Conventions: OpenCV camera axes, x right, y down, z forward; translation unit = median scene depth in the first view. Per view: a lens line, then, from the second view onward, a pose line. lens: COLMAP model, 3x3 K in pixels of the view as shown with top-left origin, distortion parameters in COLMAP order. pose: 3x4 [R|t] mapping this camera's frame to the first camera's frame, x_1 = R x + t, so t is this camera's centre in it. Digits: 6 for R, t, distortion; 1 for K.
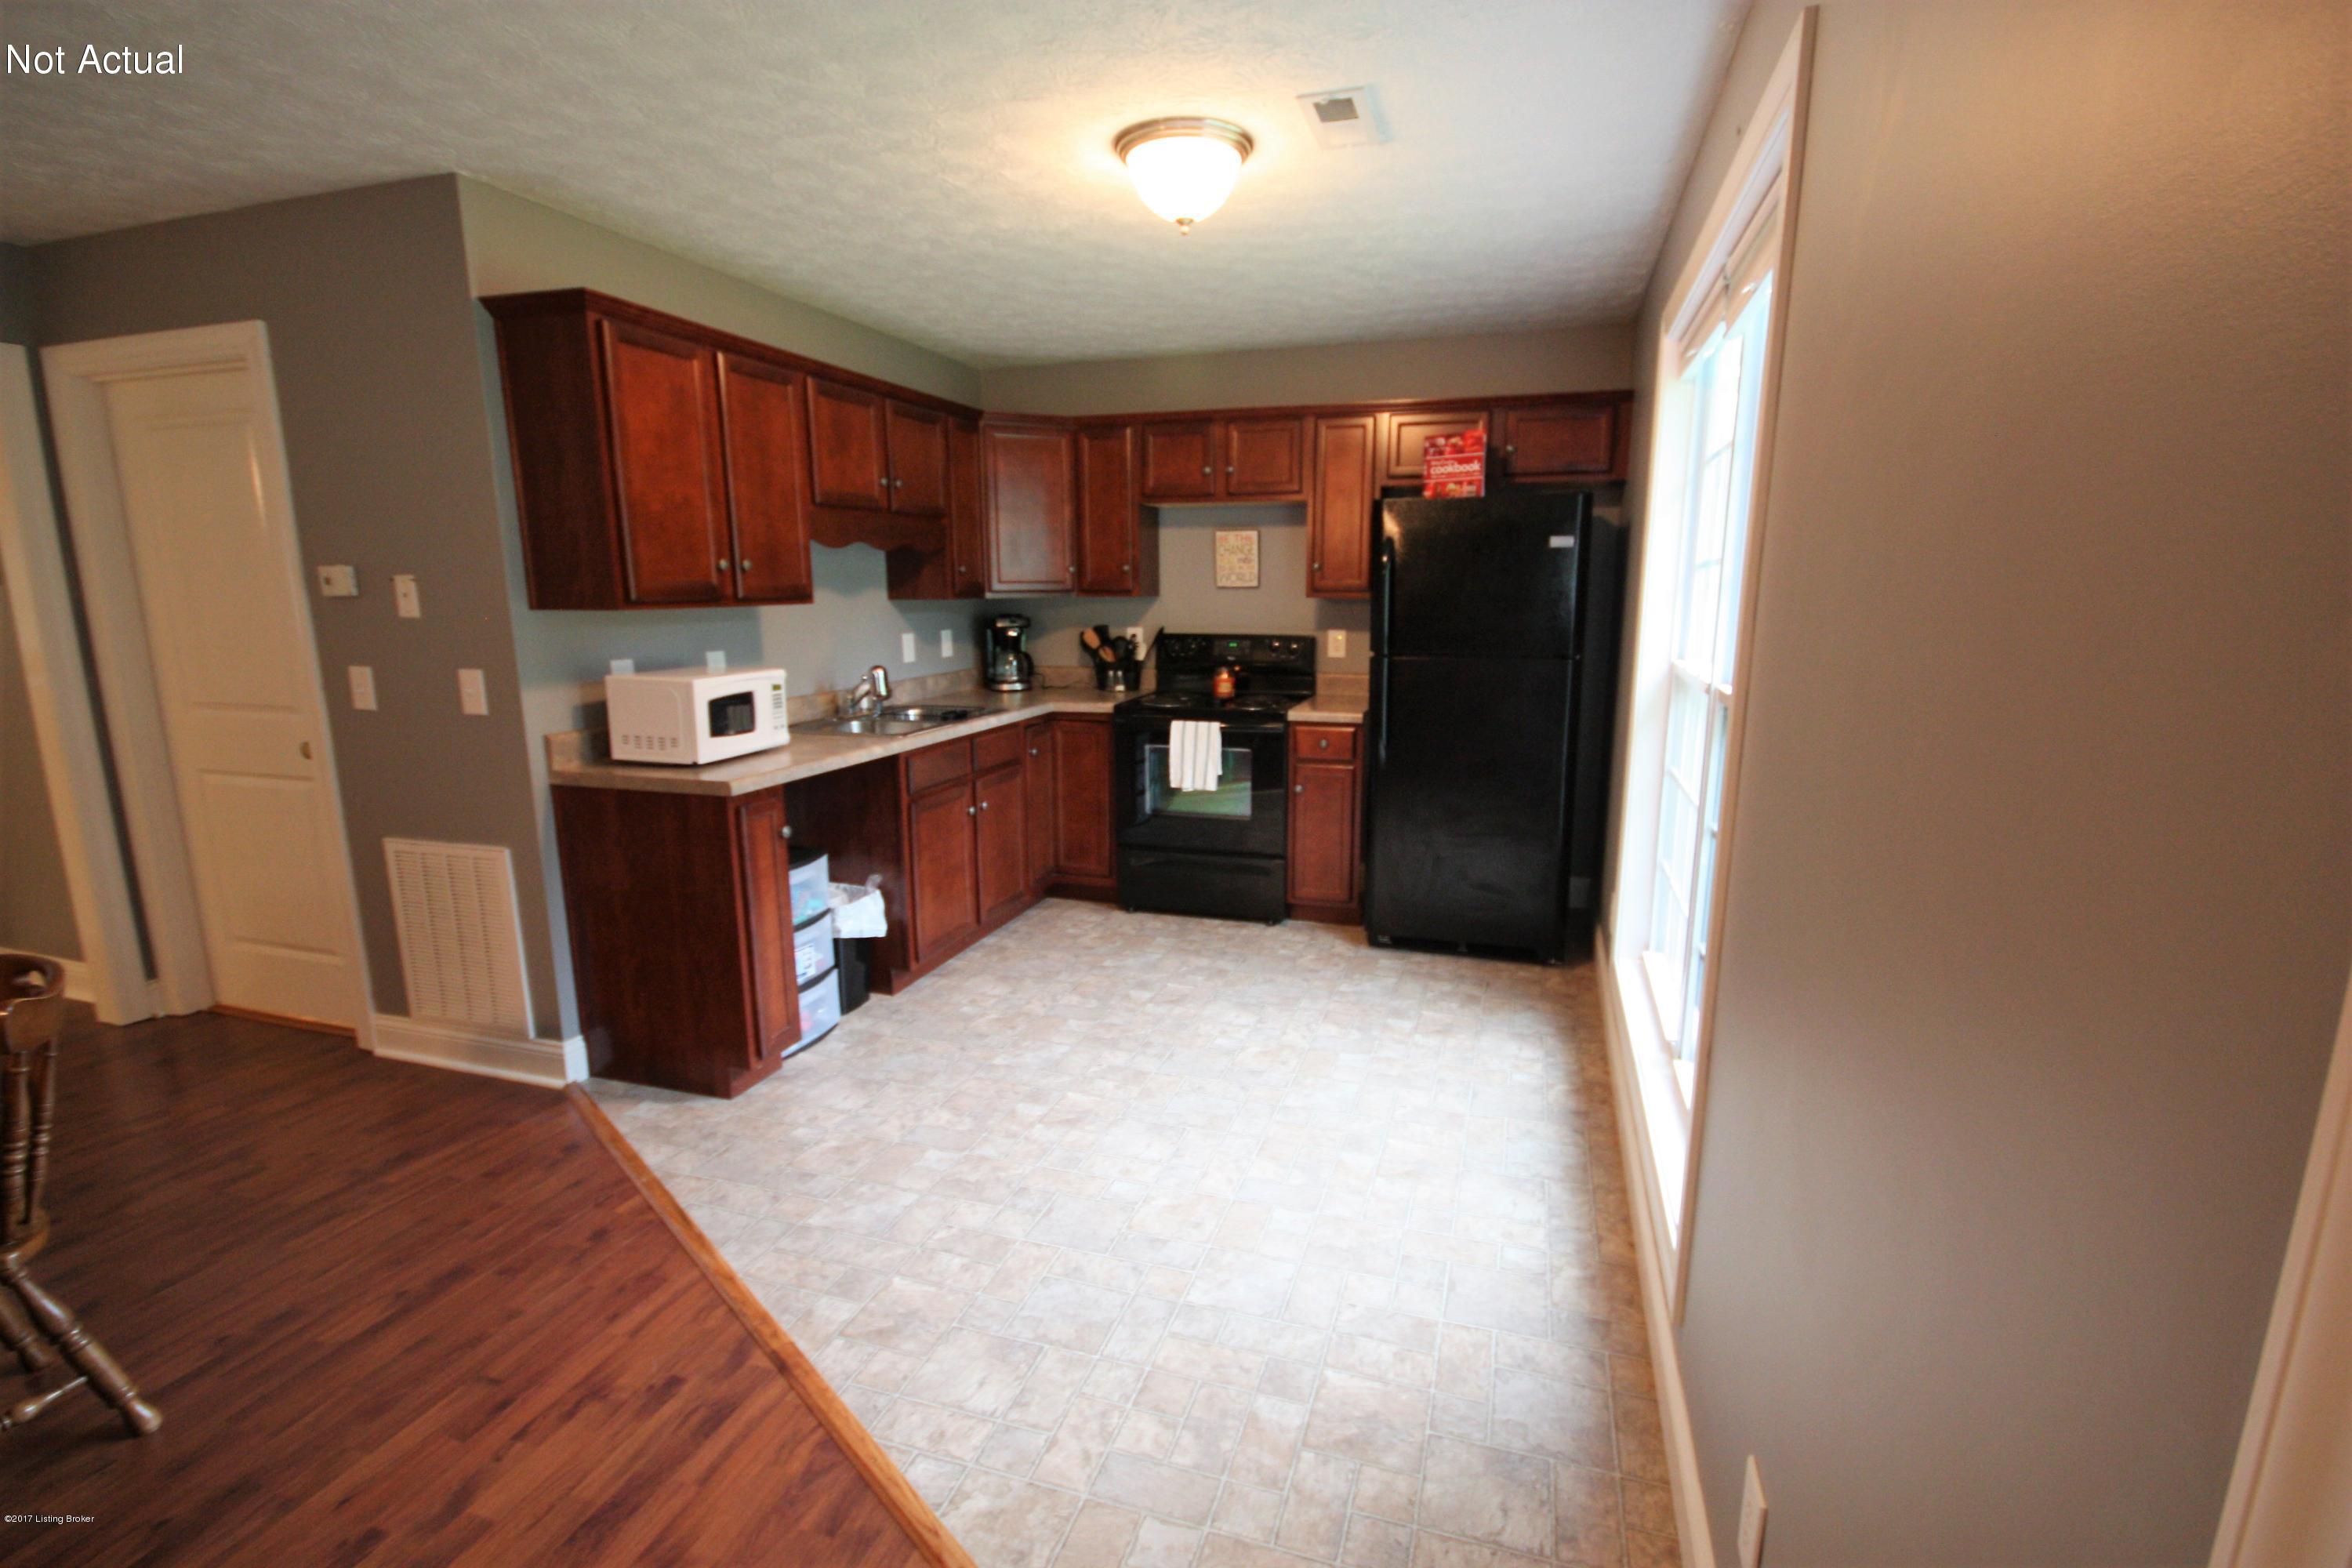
lens RADIAL K [[1096.8, 0, 1180.5], [0, 1096.8, 802.3], [0, 0, 1]] dist [0.027578, -0.021611]
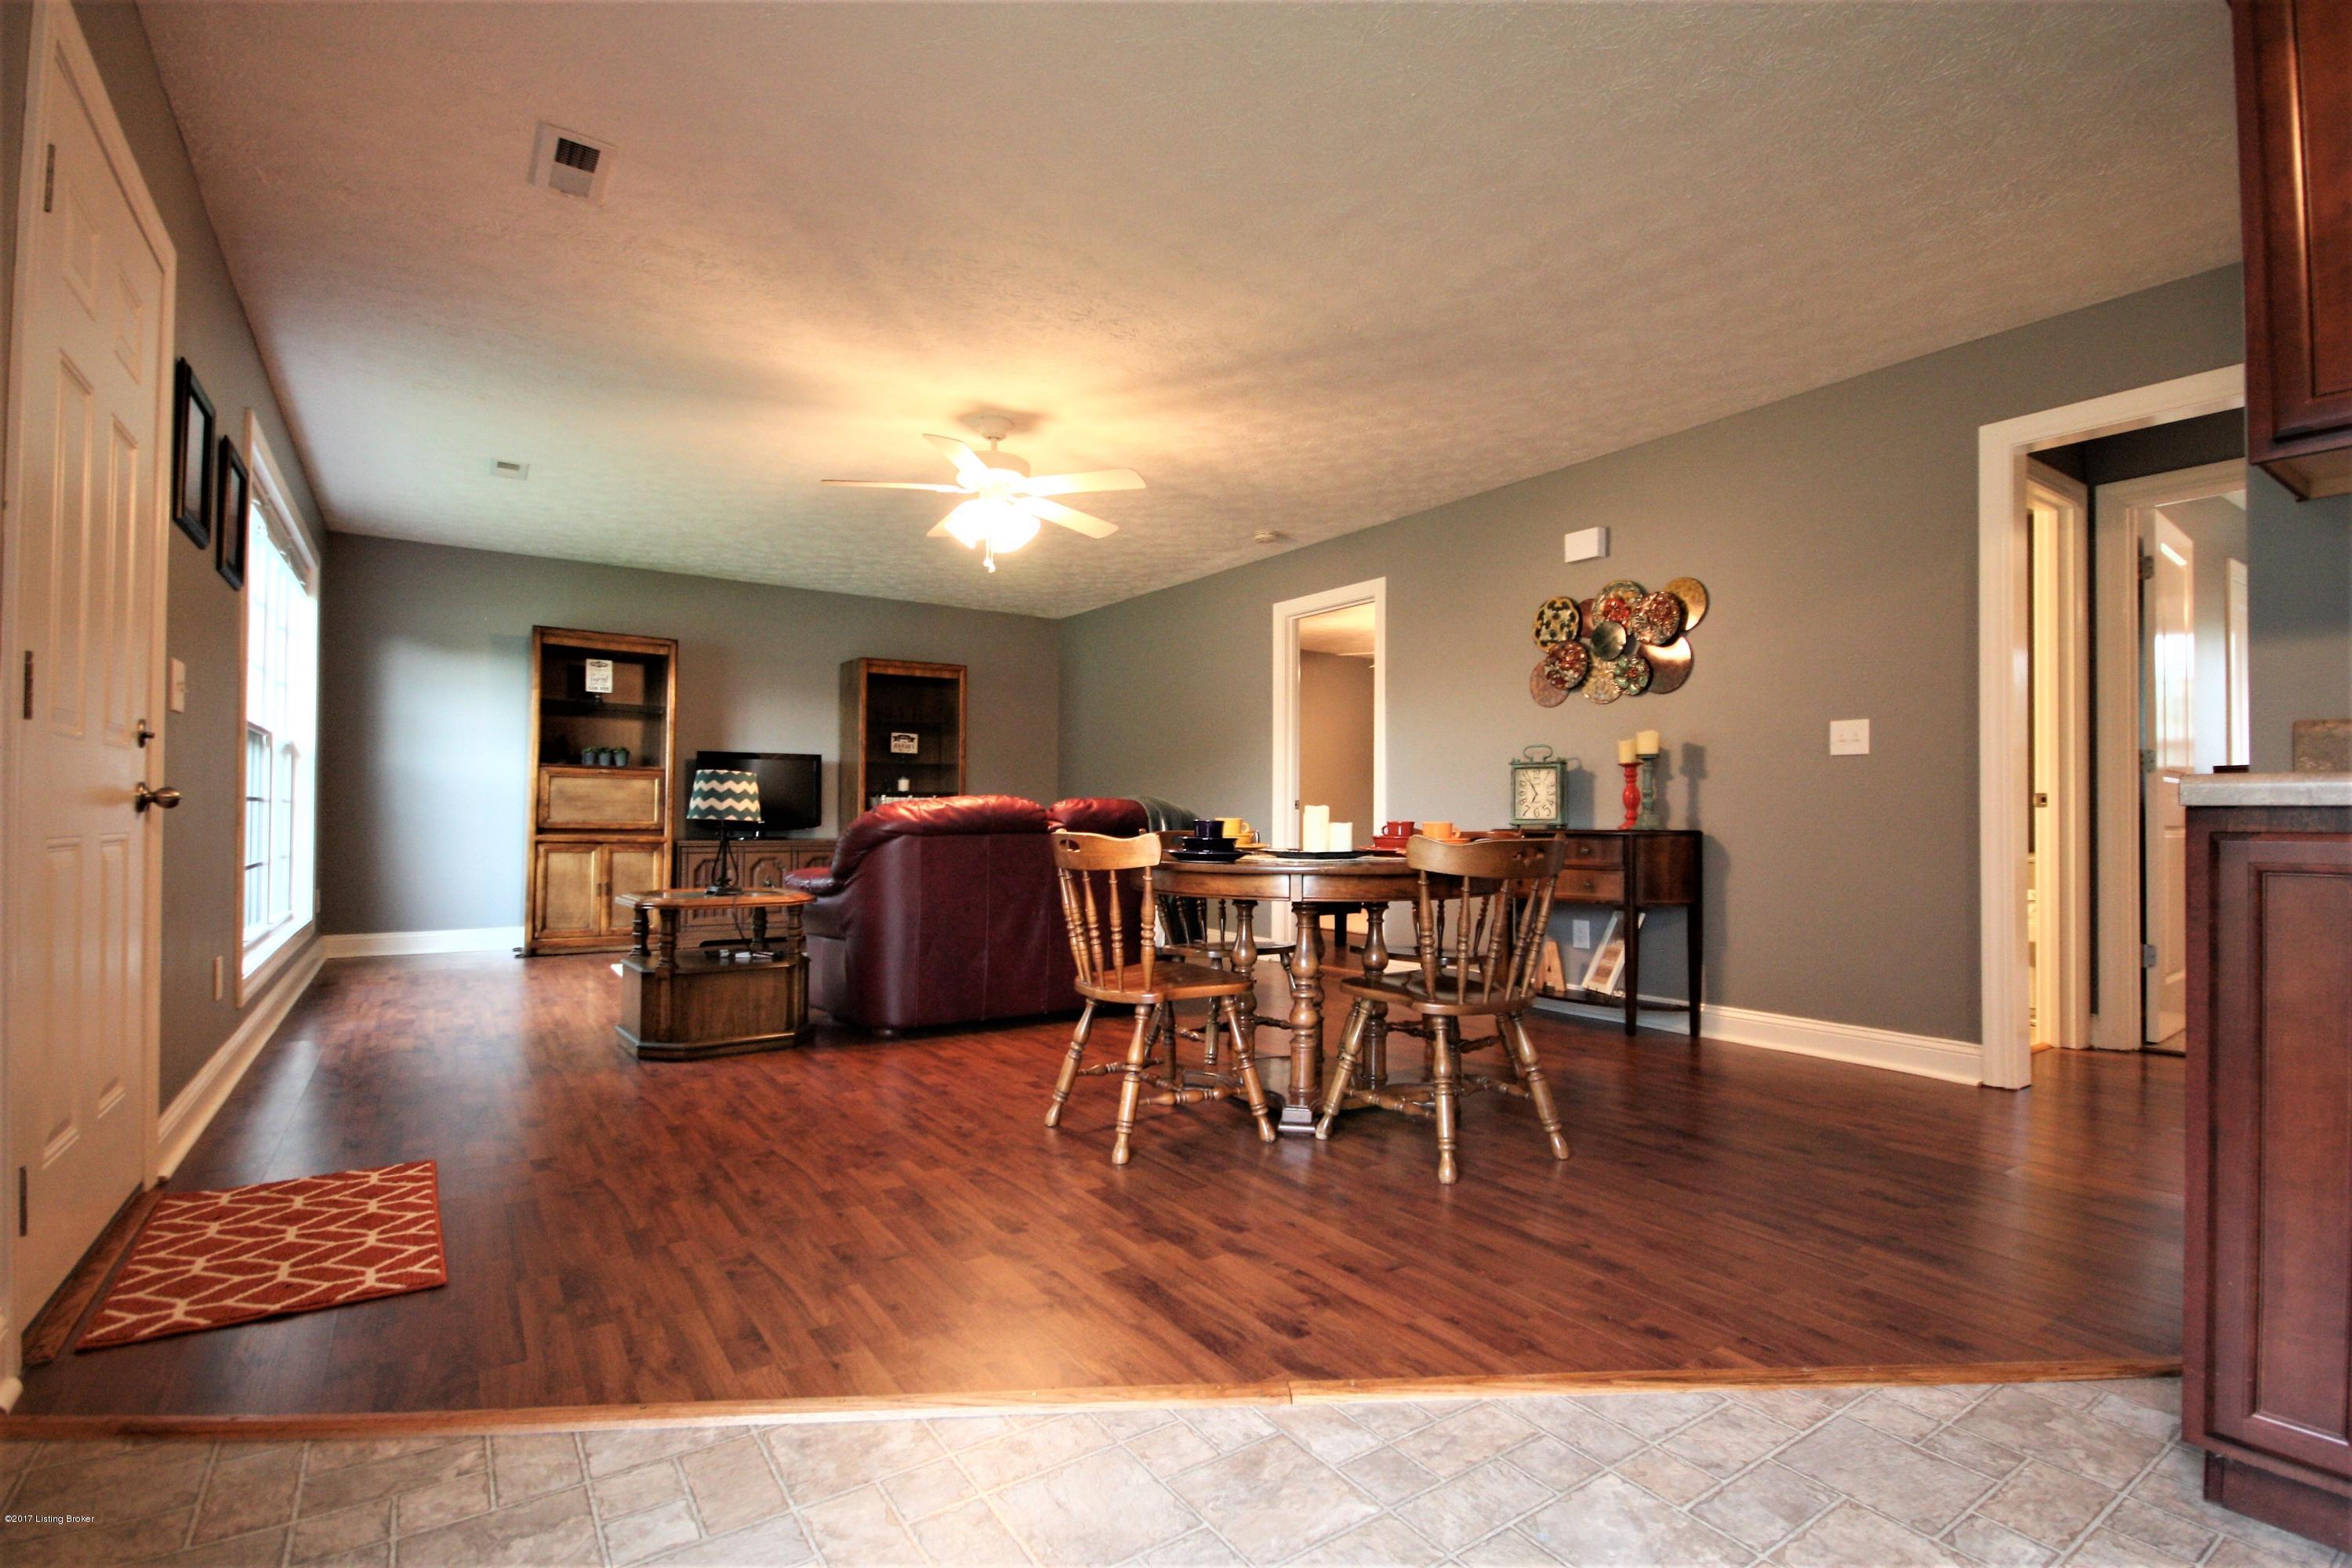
lens RADIAL K [[1096.8, 0, 1180.5], [0, 1096.8, 802.3], [0, 0, 1]] dist [0.027578, -0.021611]
pose [[-0.611612, -0.012492, -0.791059, 0.215230], [-0.162925, 0.980433, 0.110483, 0.008962], [0.774200, 0.196456, -0.601680, 0.924928]]
